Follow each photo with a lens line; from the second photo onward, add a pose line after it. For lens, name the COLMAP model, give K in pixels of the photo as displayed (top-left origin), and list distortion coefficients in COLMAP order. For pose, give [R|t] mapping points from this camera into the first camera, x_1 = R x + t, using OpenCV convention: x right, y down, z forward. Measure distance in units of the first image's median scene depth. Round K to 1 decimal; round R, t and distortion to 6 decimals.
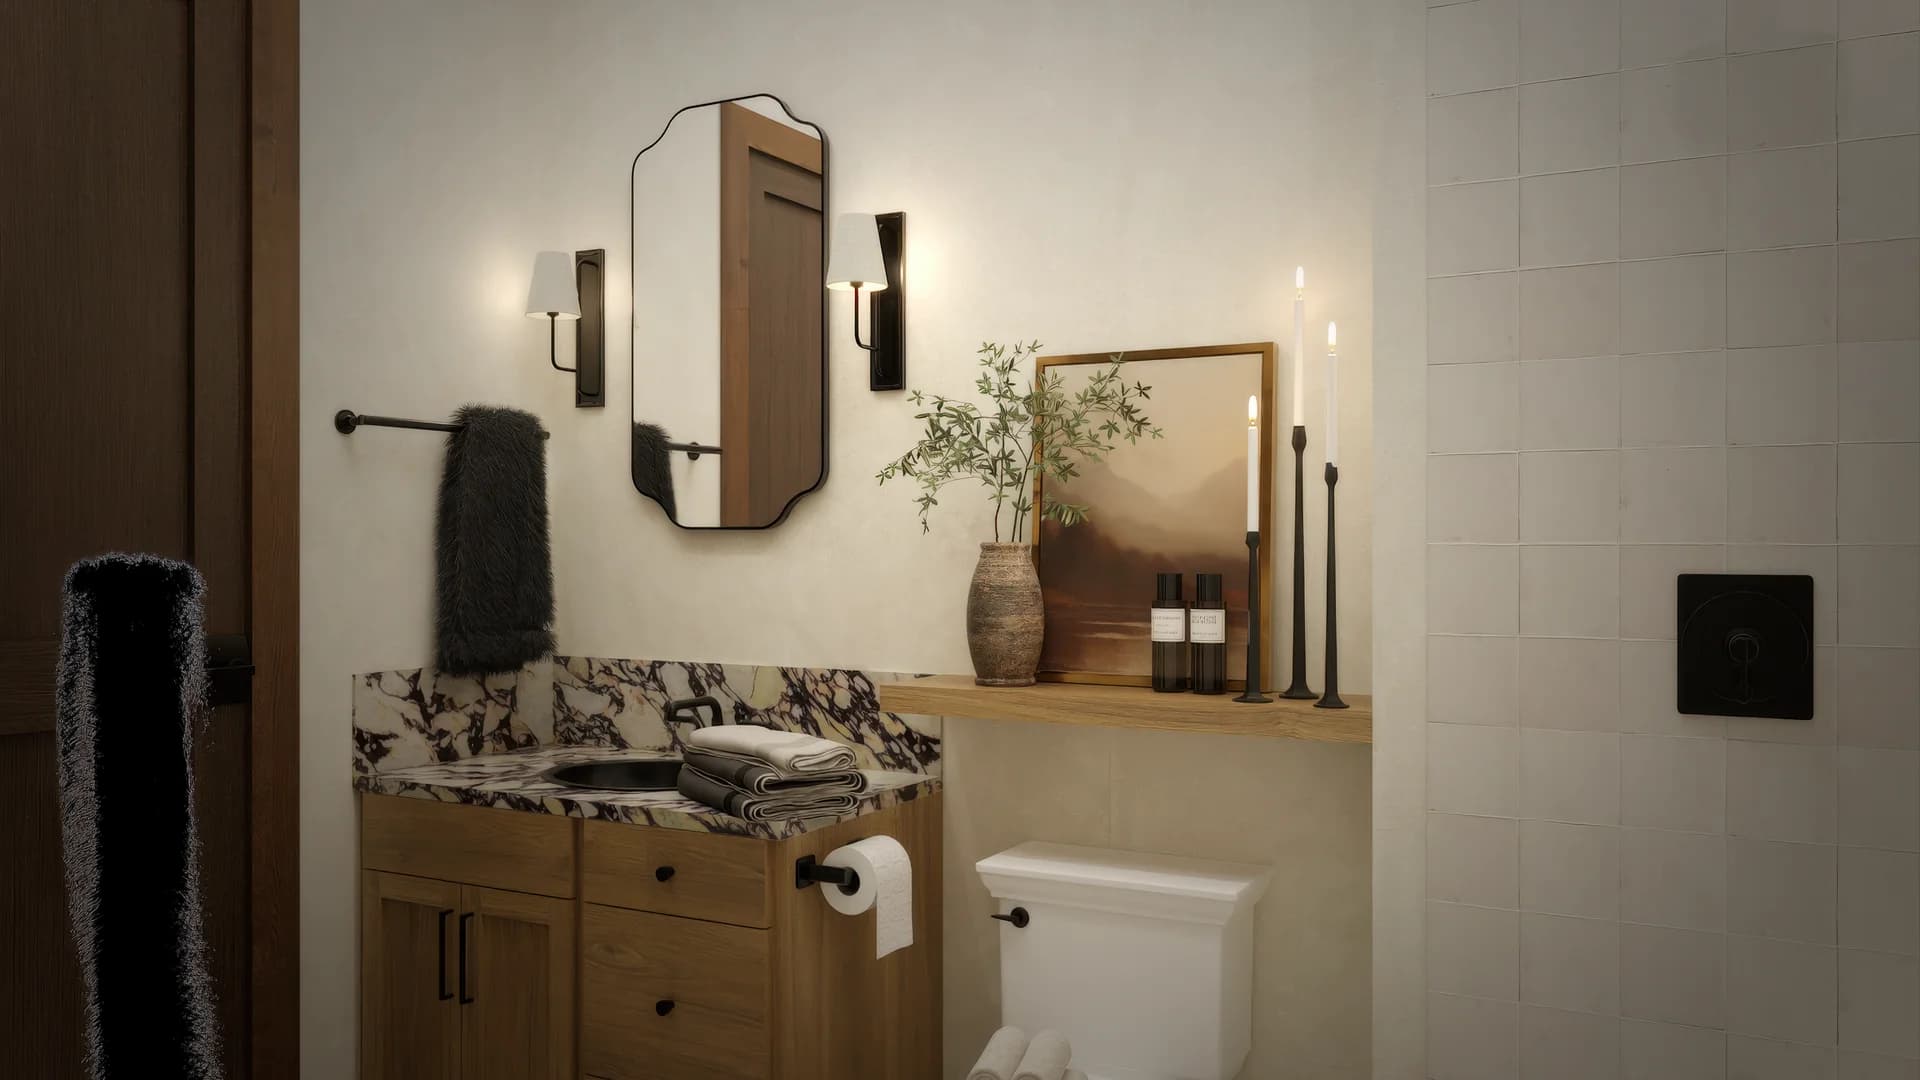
lens RADIAL K [[1468.5, 0, 960.0], [0, 1468.5, 540.0], [0, 0, 1]] dist [0.000394, -0.000346]
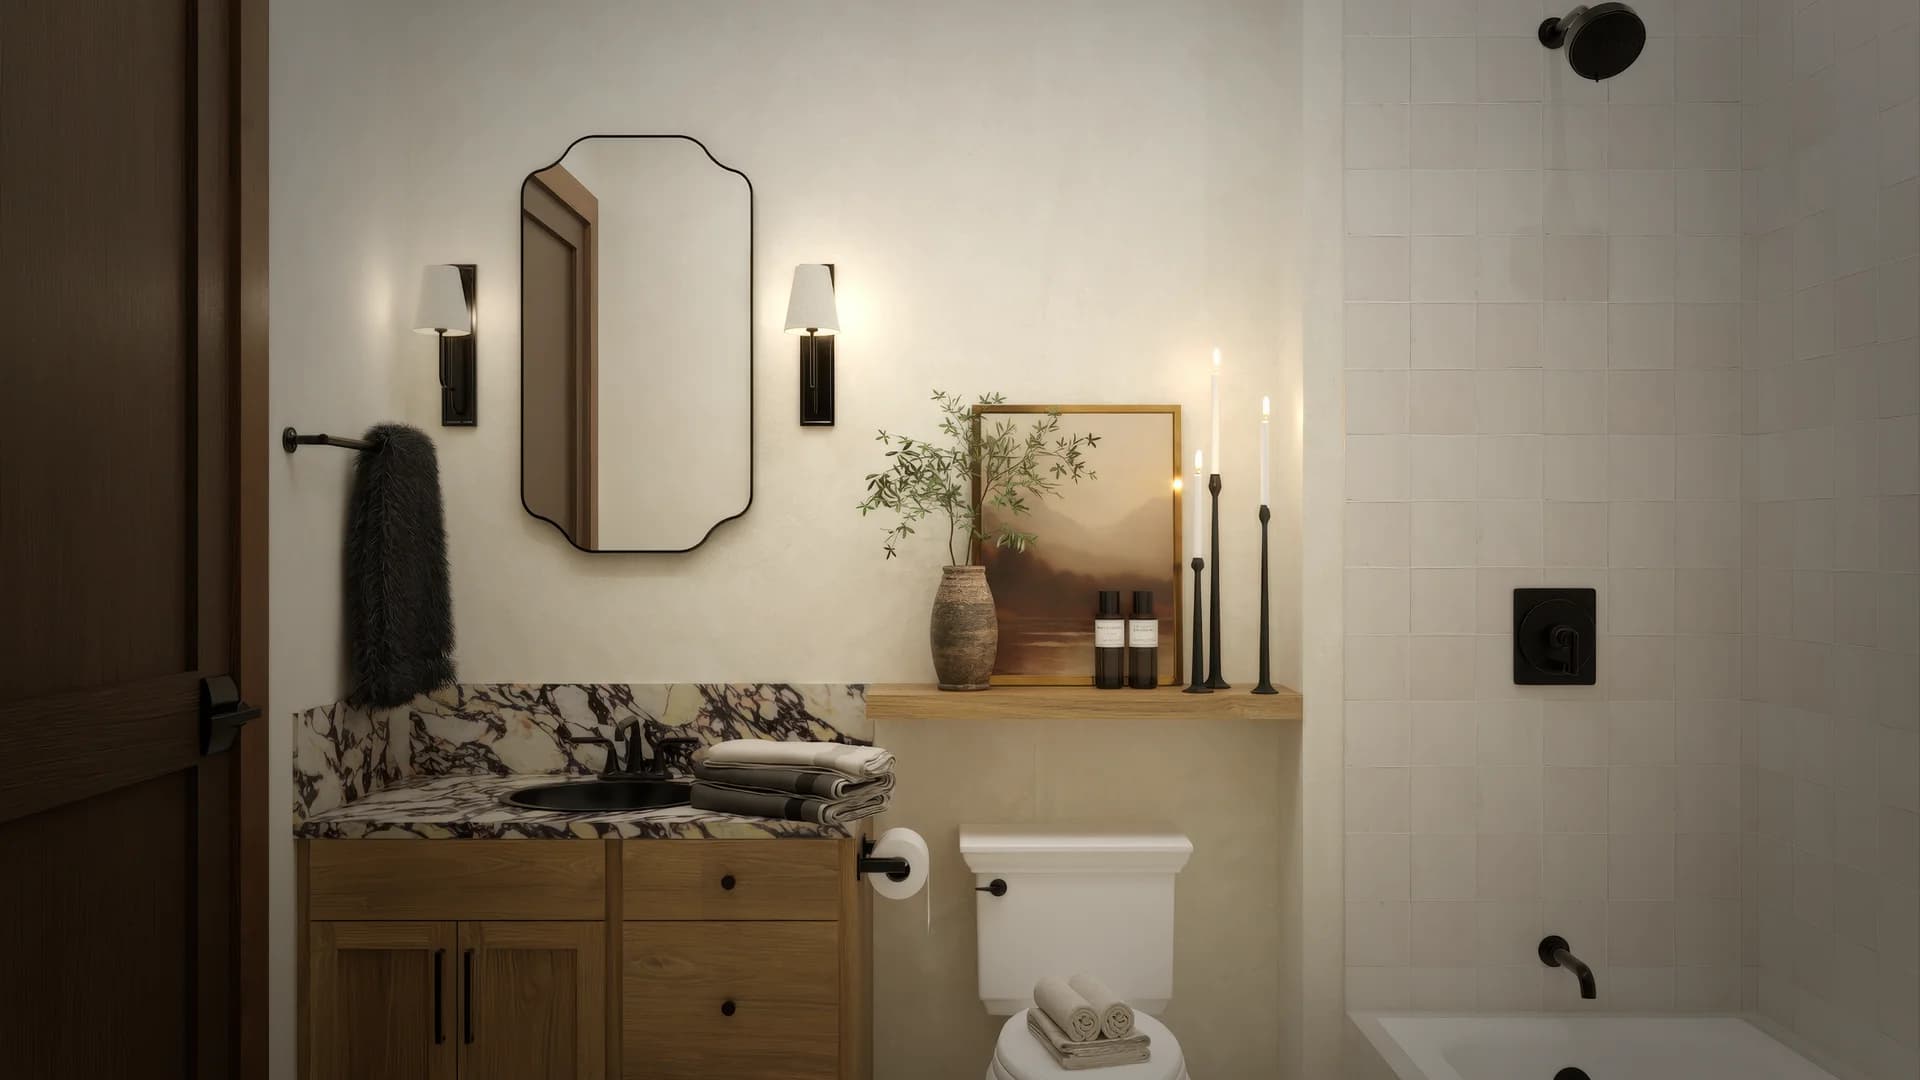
lens RADIAL K [[1468.5, 0, 960.0], [0, 1468.5, 540.0], [0, 0, 1]] dist [0.000394, -0.000346]
pose [[0.881172, -0.000011, 0.472796, -0.508672], [-0.000030, 1.000000, 0.000079, -0.018503], [-0.472796, -0.000083, 0.881172, -0.014076]]
